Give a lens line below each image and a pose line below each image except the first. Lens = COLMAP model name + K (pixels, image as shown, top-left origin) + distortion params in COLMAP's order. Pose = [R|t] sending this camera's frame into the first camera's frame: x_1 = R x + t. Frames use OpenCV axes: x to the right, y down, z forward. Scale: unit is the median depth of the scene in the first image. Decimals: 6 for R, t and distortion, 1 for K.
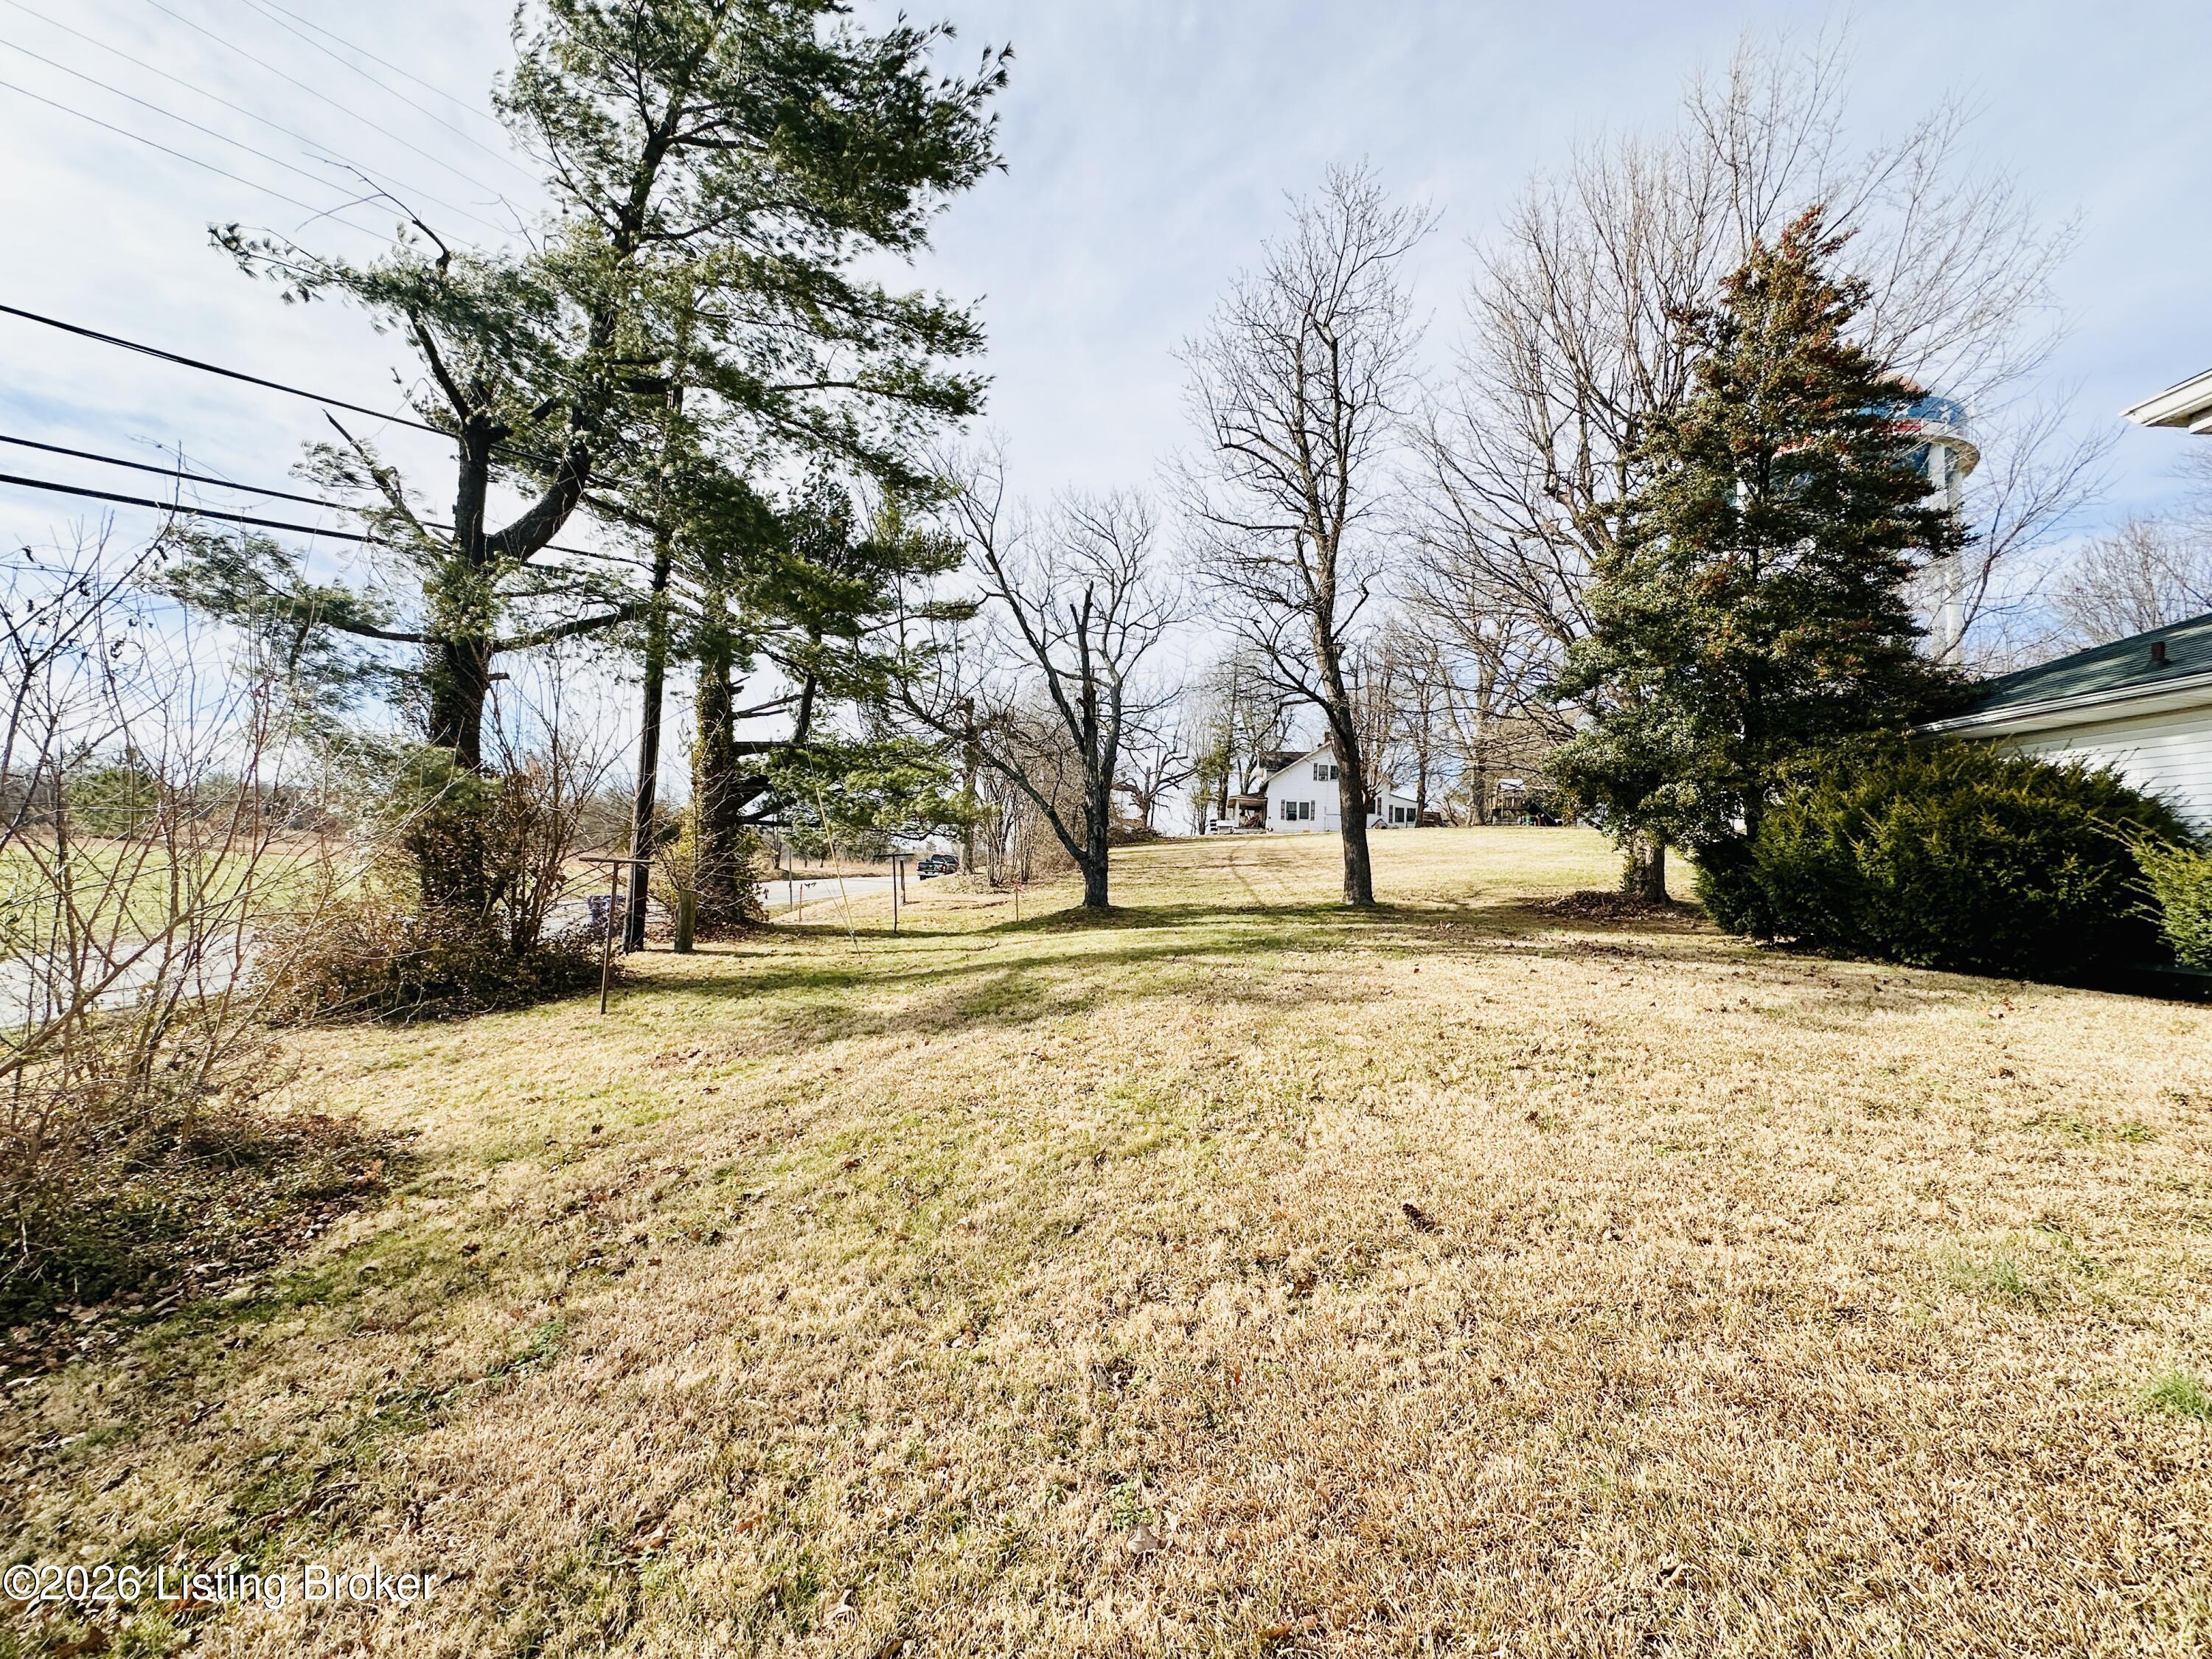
lens RADIAL K [[884.5, 0, 1110.0], [0, 884.5, 824.8], [0, 0, 1]] dist [0.000953, 0.000141]
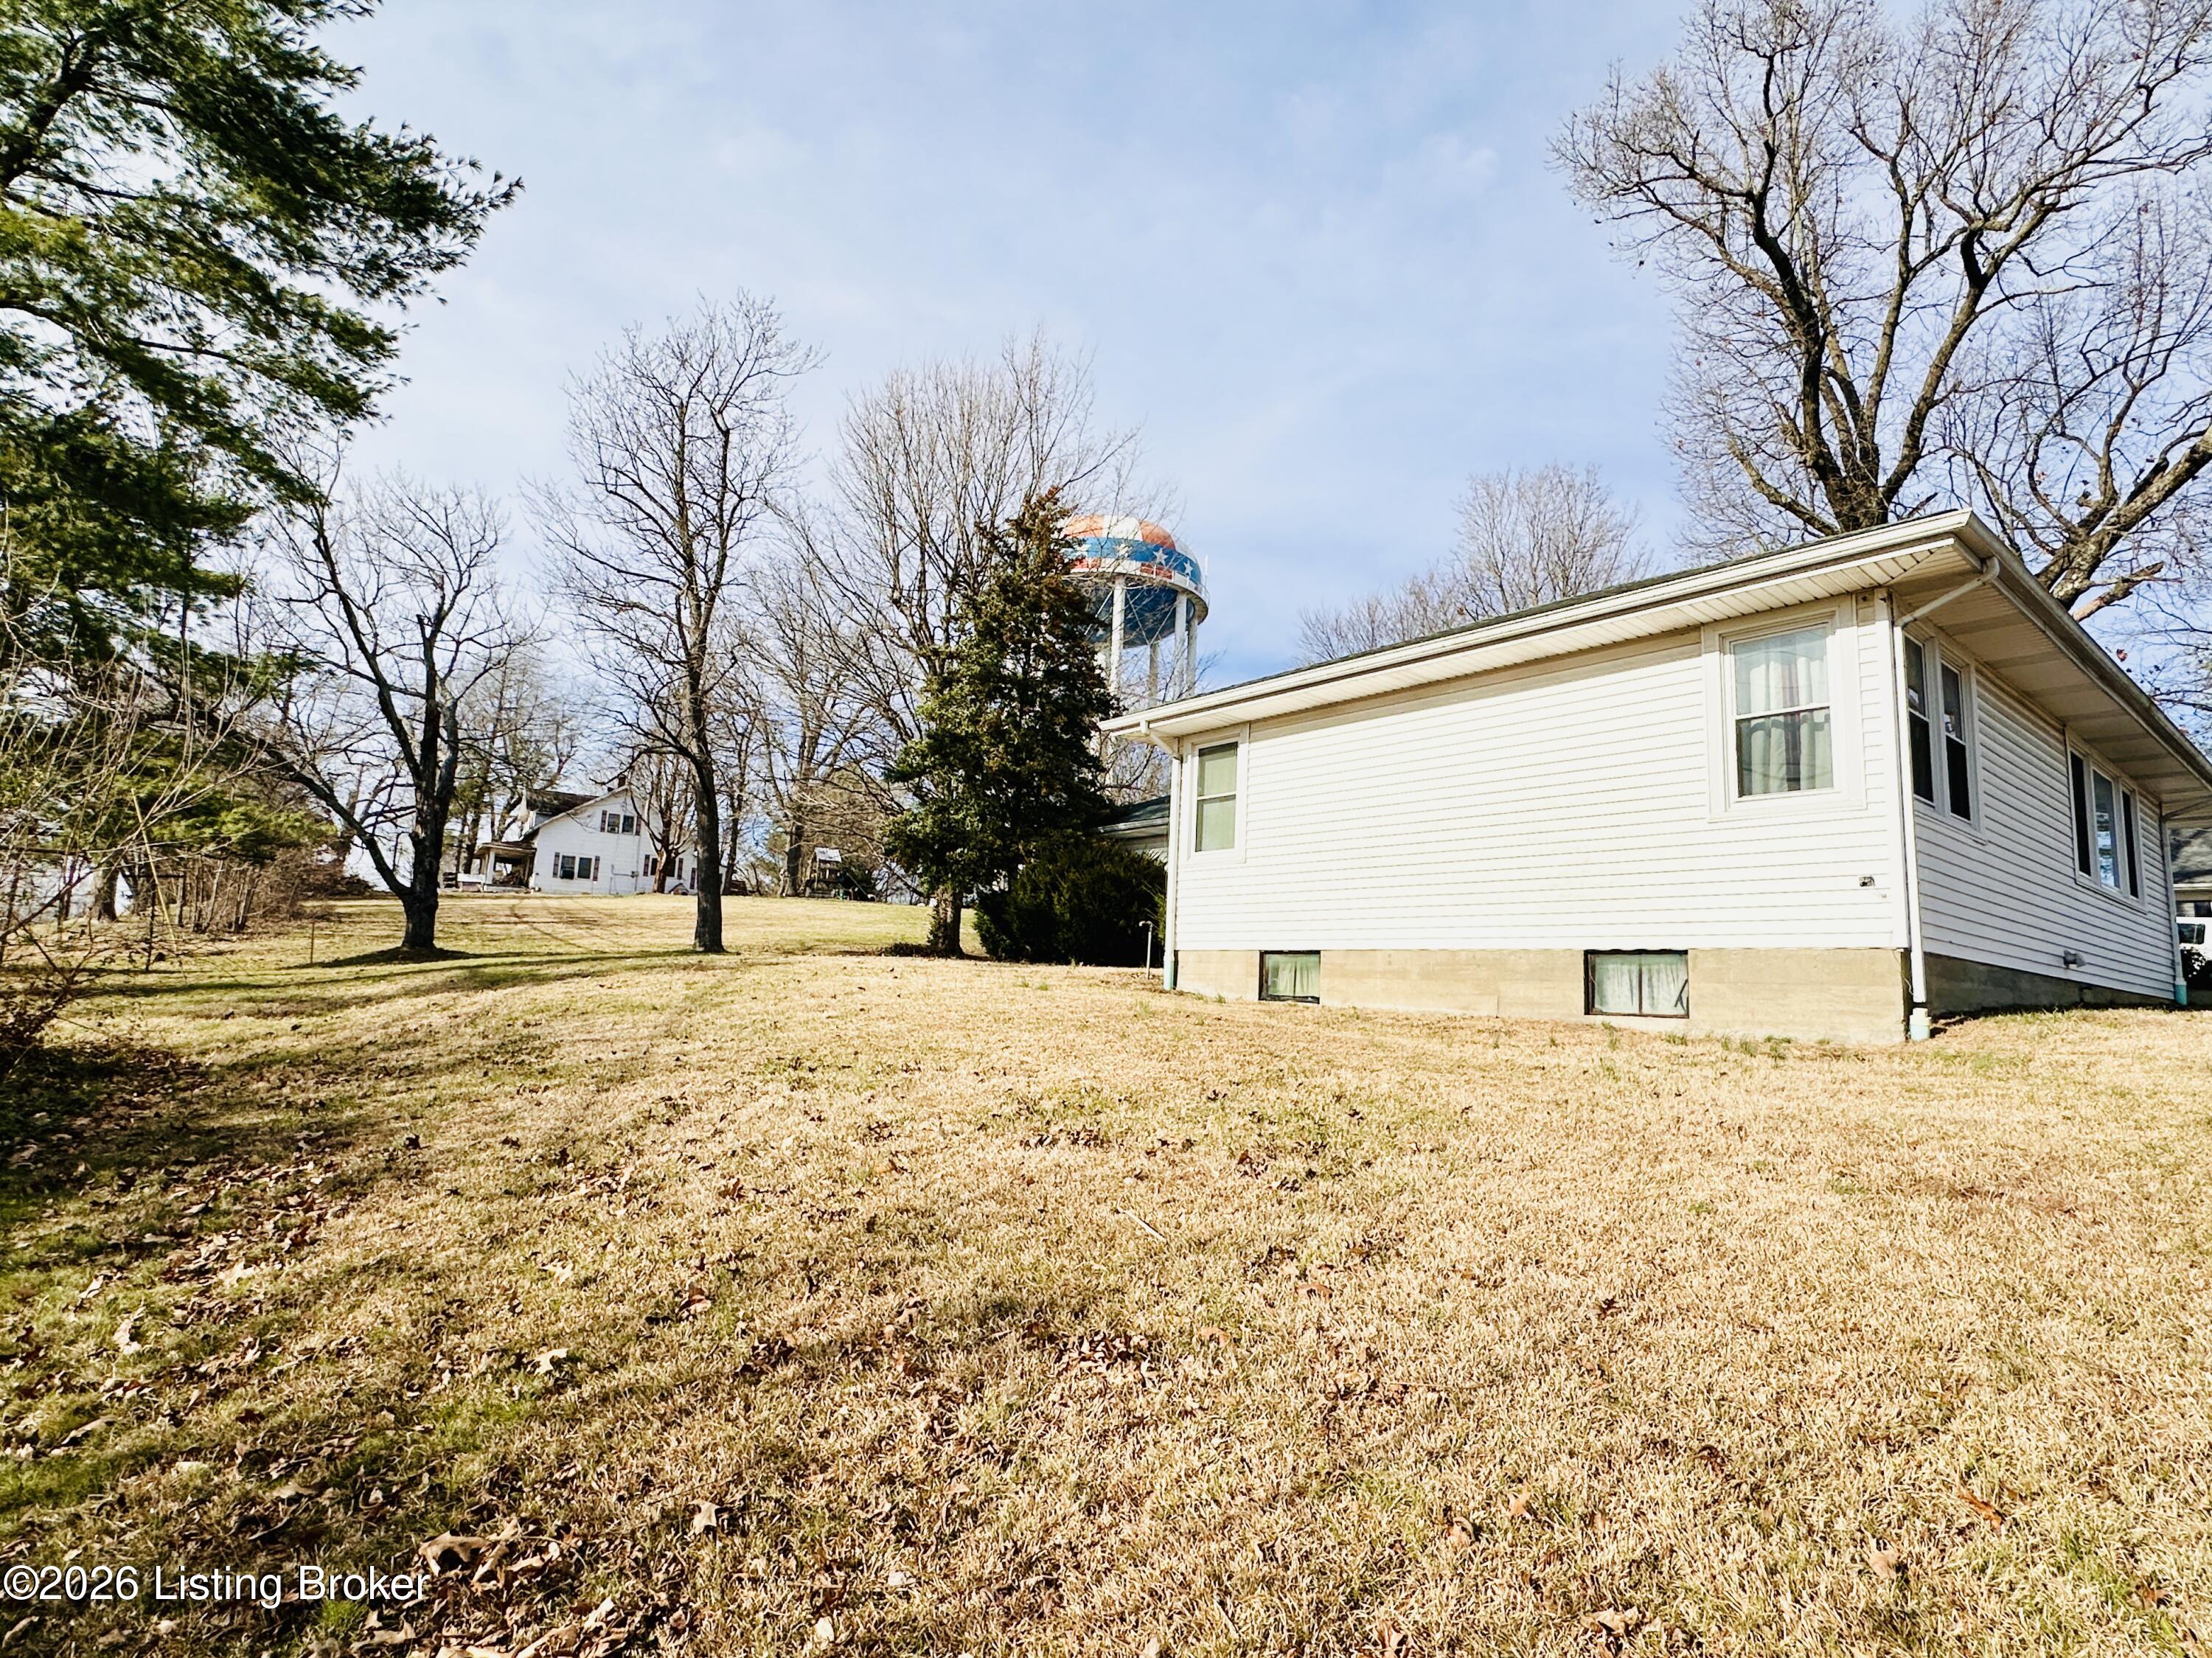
lens RADIAL K [[1135.7, 0, 1106.0], [0, 1135.7, 829.0], [0, 0, 1]] dist [-0.001427, -0.000330]
pose [[0.777012, 0.087267, 0.623407, -0.195415], [-0.047580, 0.995653, -0.080071, 0.029414], [-0.627685, 0.032554, 0.777787, -0.335595]]
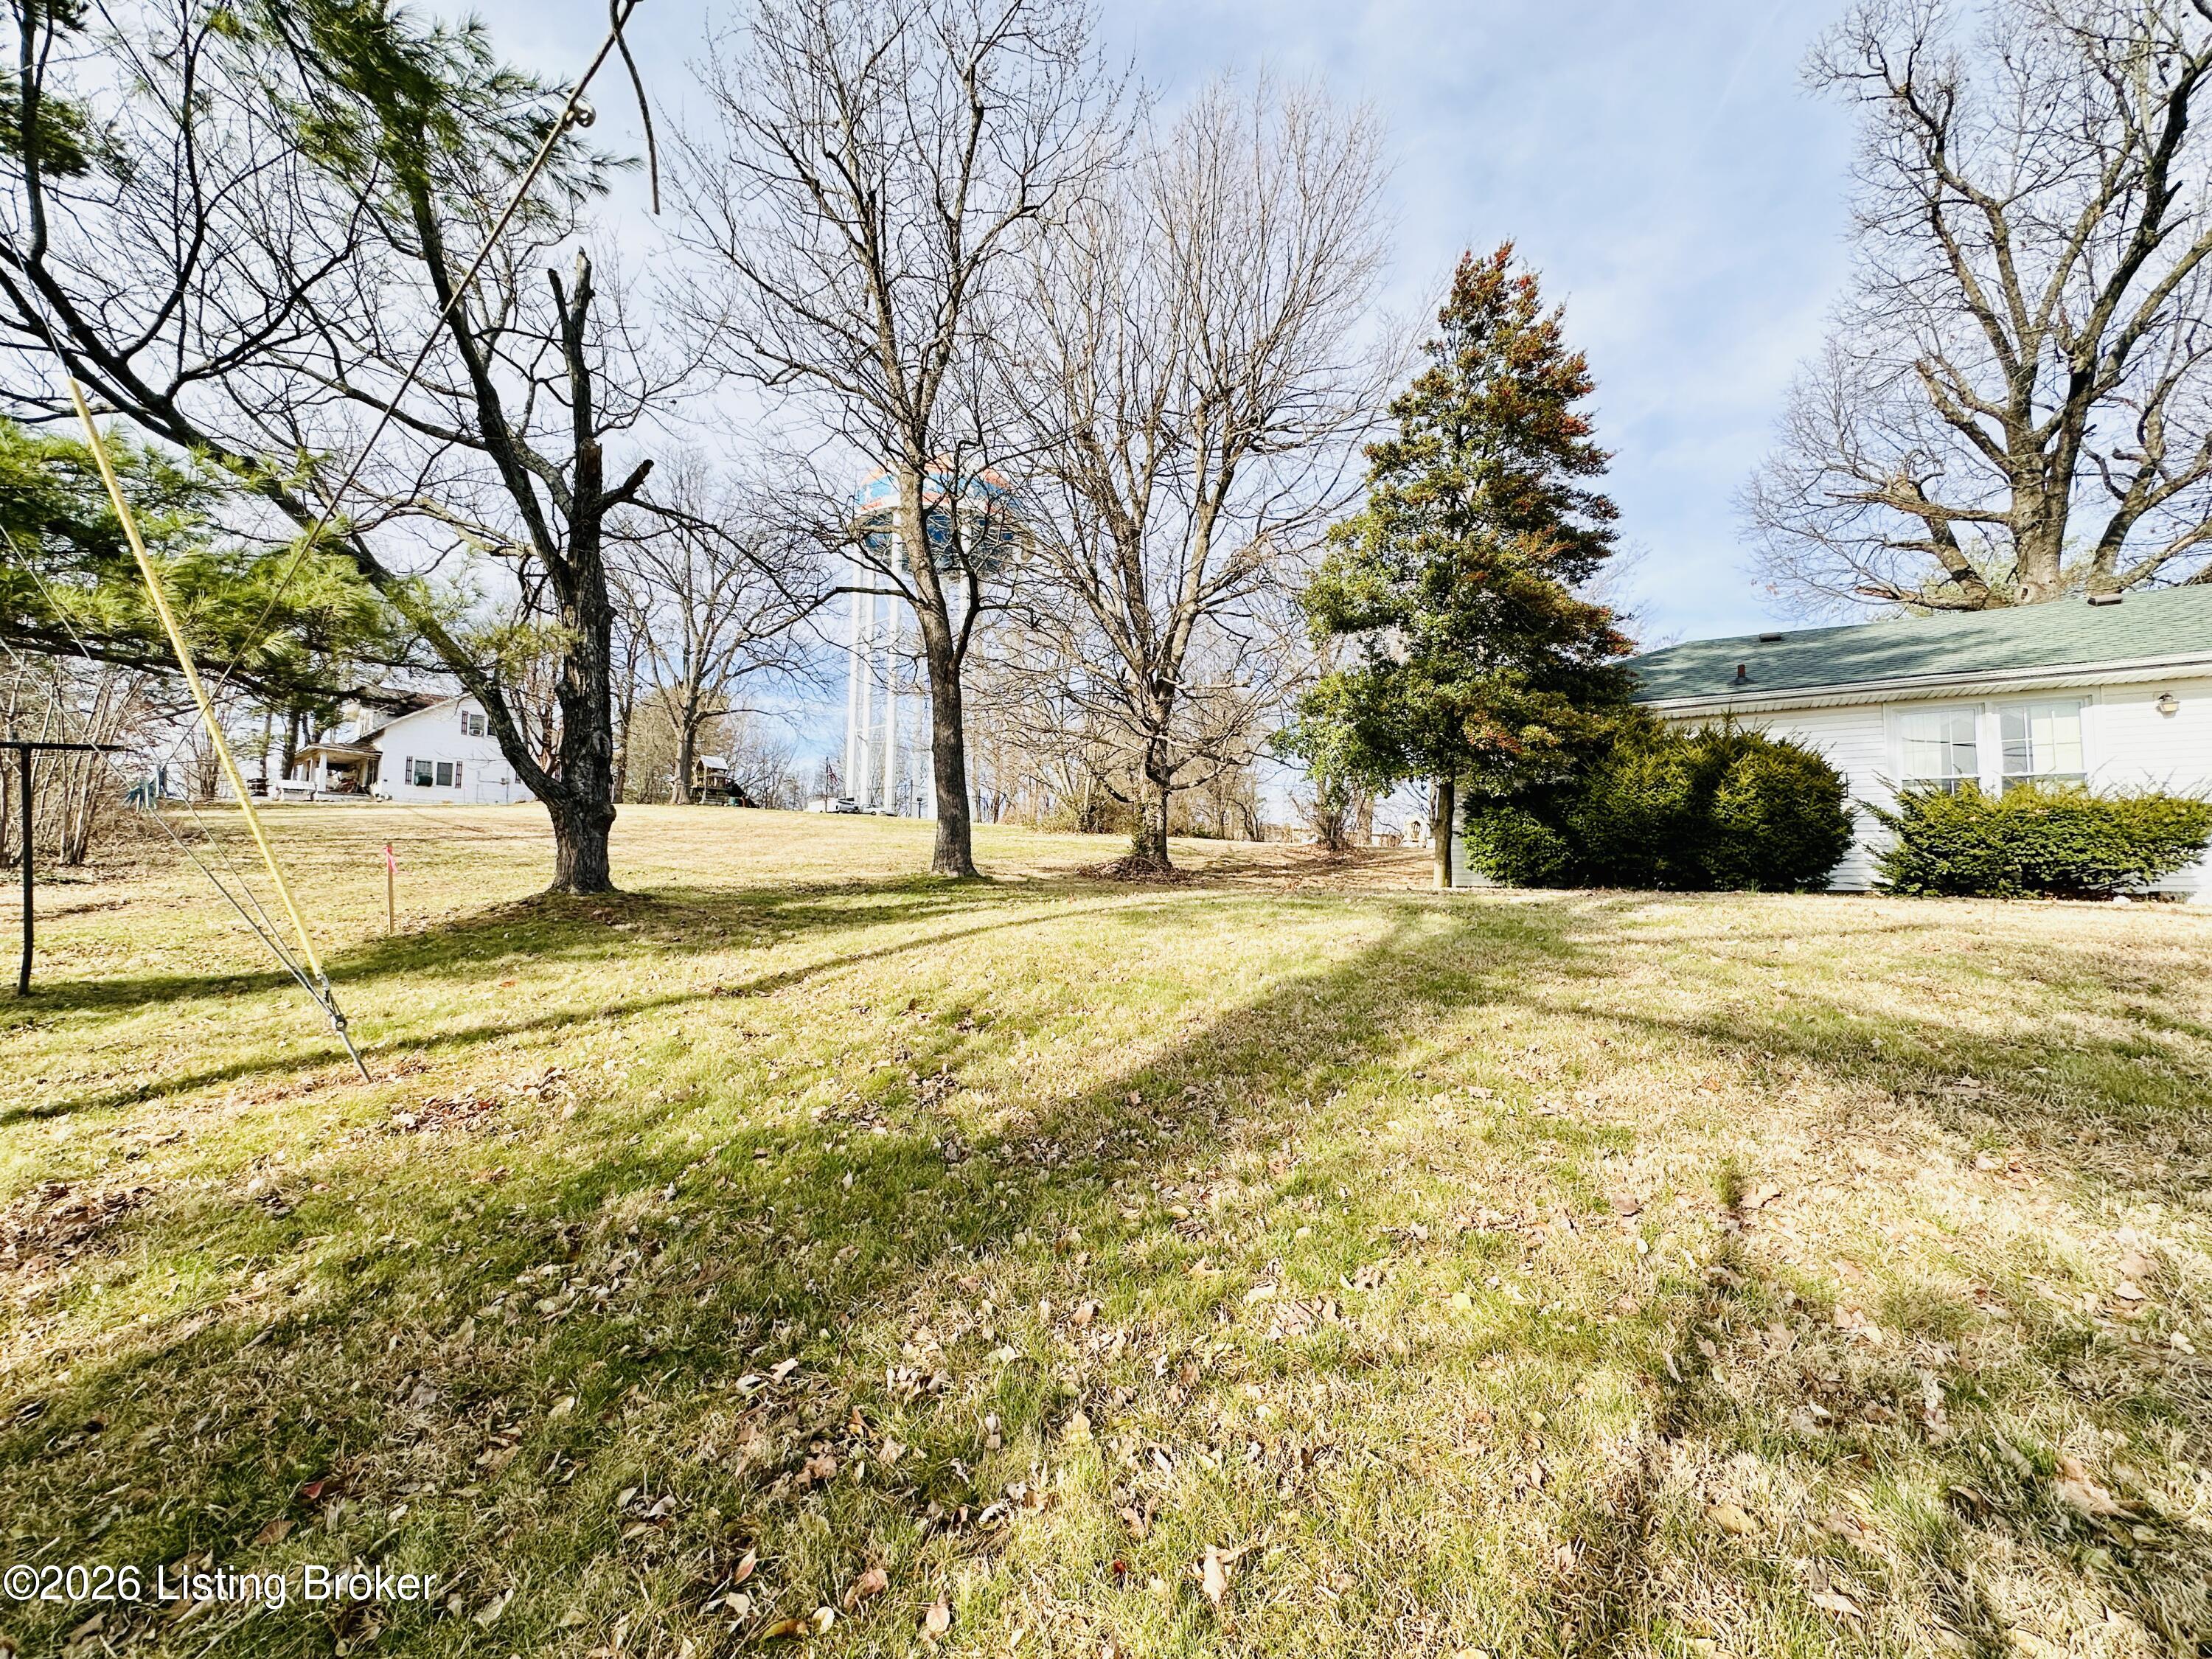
lens RADIAL K [[884.5, 0, 1110.0], [0, 884.5, 824.8], [0, 0, 1]] dist [0.000953, 0.000141]
pose [[0.560294, 0.031174, 0.827707, -0.254339], [-0.037697, 0.999216, -0.012115, 0.046522], [-0.827436, -0.024414, 0.561030, 0.448245]]
